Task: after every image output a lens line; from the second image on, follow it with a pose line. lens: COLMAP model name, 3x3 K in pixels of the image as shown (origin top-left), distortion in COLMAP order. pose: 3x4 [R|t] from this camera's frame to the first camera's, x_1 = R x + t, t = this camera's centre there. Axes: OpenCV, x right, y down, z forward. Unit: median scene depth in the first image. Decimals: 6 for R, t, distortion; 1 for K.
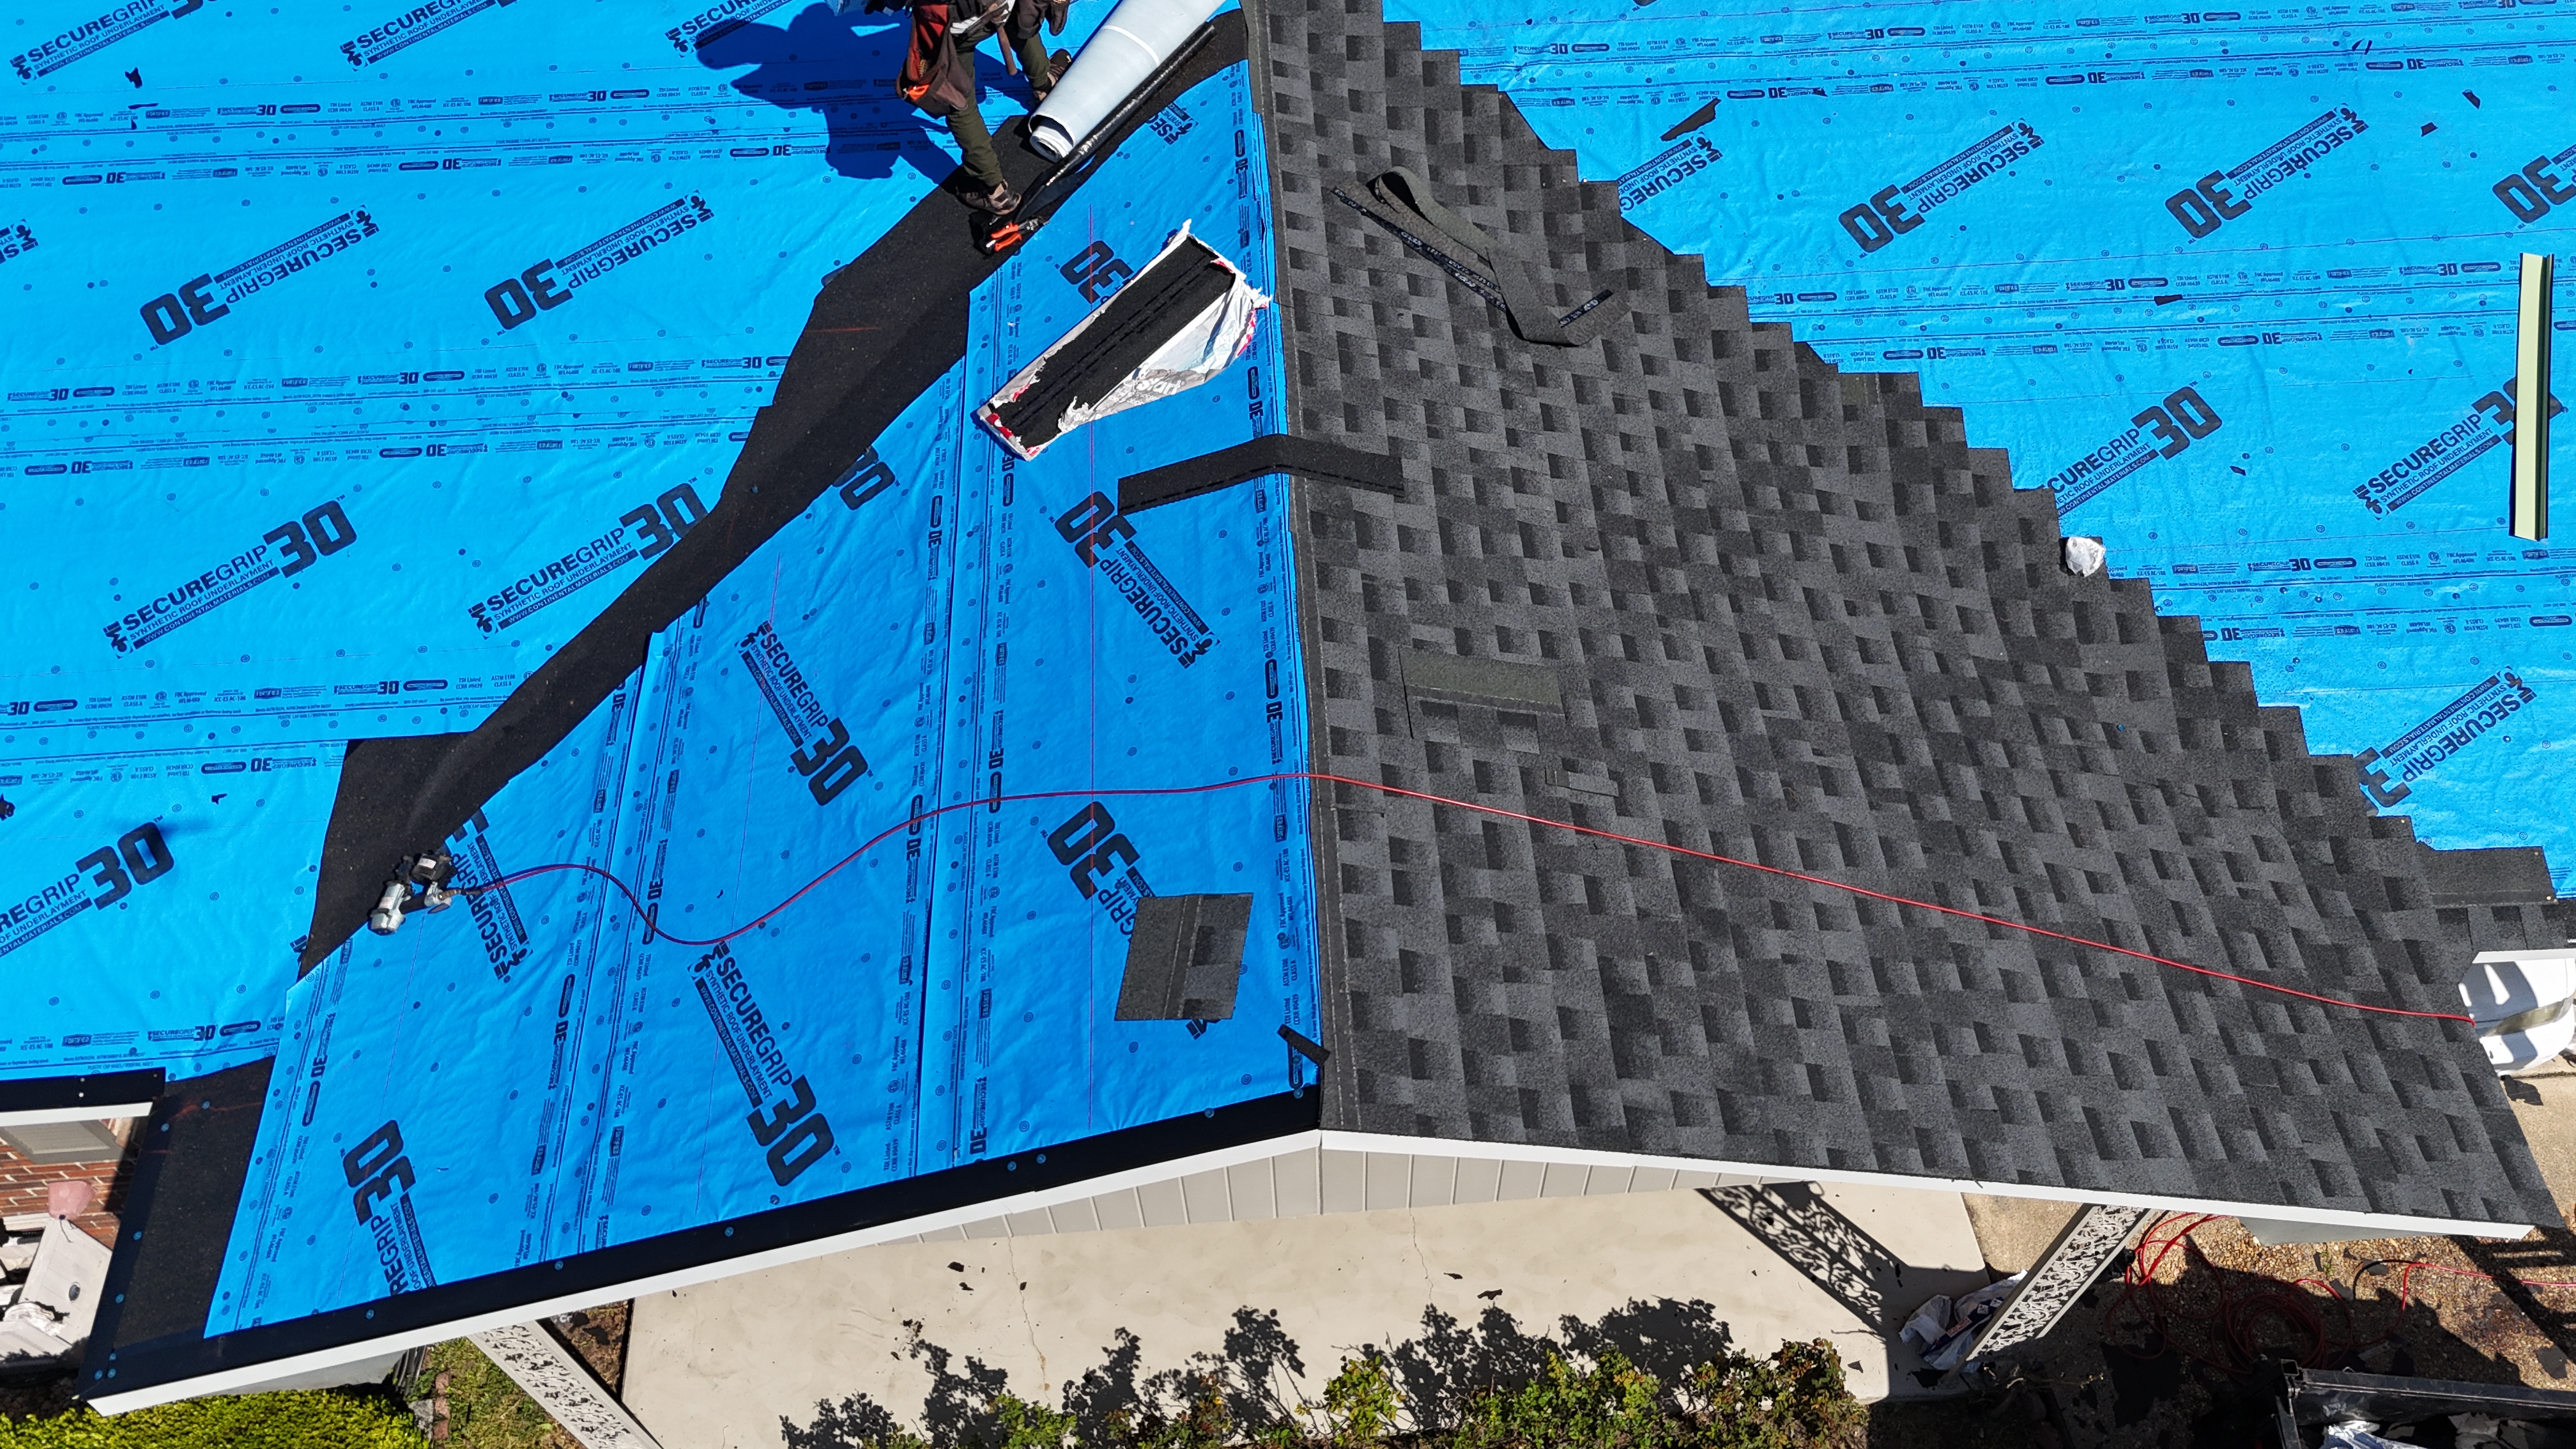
lens RADIAL K [[1896.2, 0, 1313.7], [0, 1896.2, 730.9], [0, 0, 1]] dist [0.073170, -0.061826]
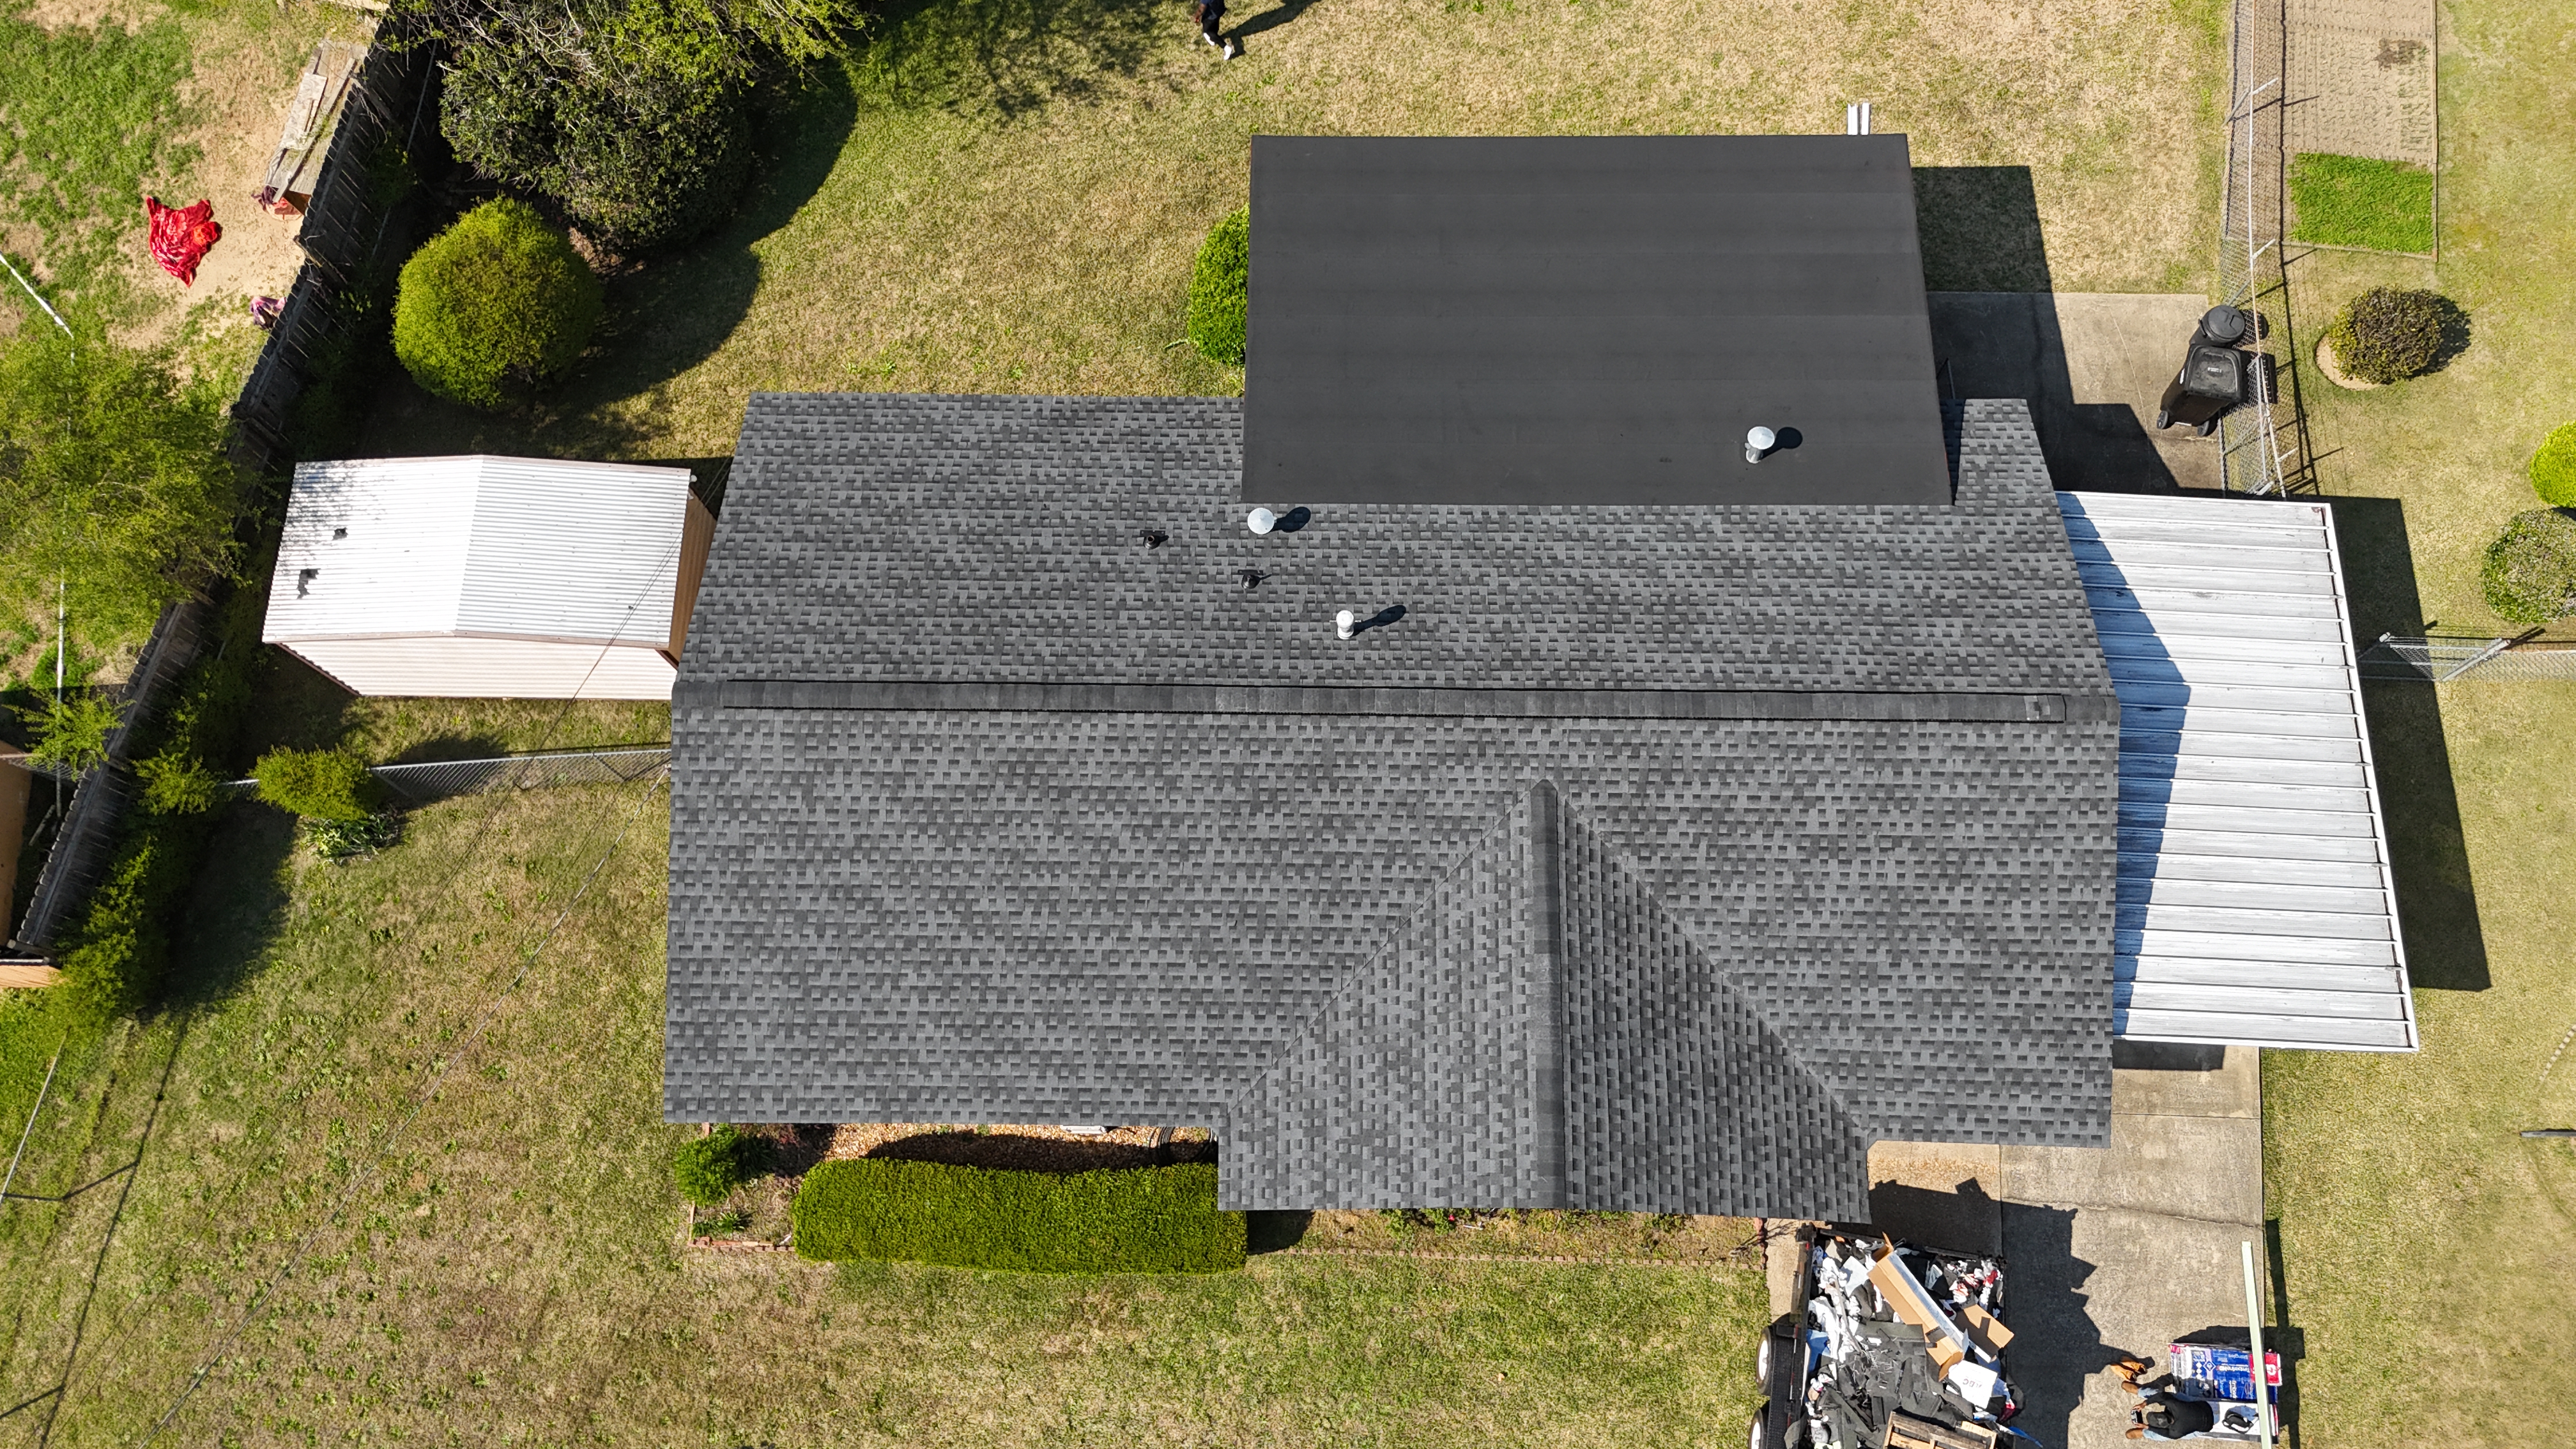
lens RADIAL K [[1896.2, 0, 1300.7], [0, 1896.2, 724.3], [0, 0, 1]] dist [0.073170, -0.061826]
pose [[0.996200, 0.080576, -0.033073, -0.382486], [-0.066219, 0.947318, 0.313374, -1.615101], [0.056581, -0.309993, 0.949054, -2.110416]]
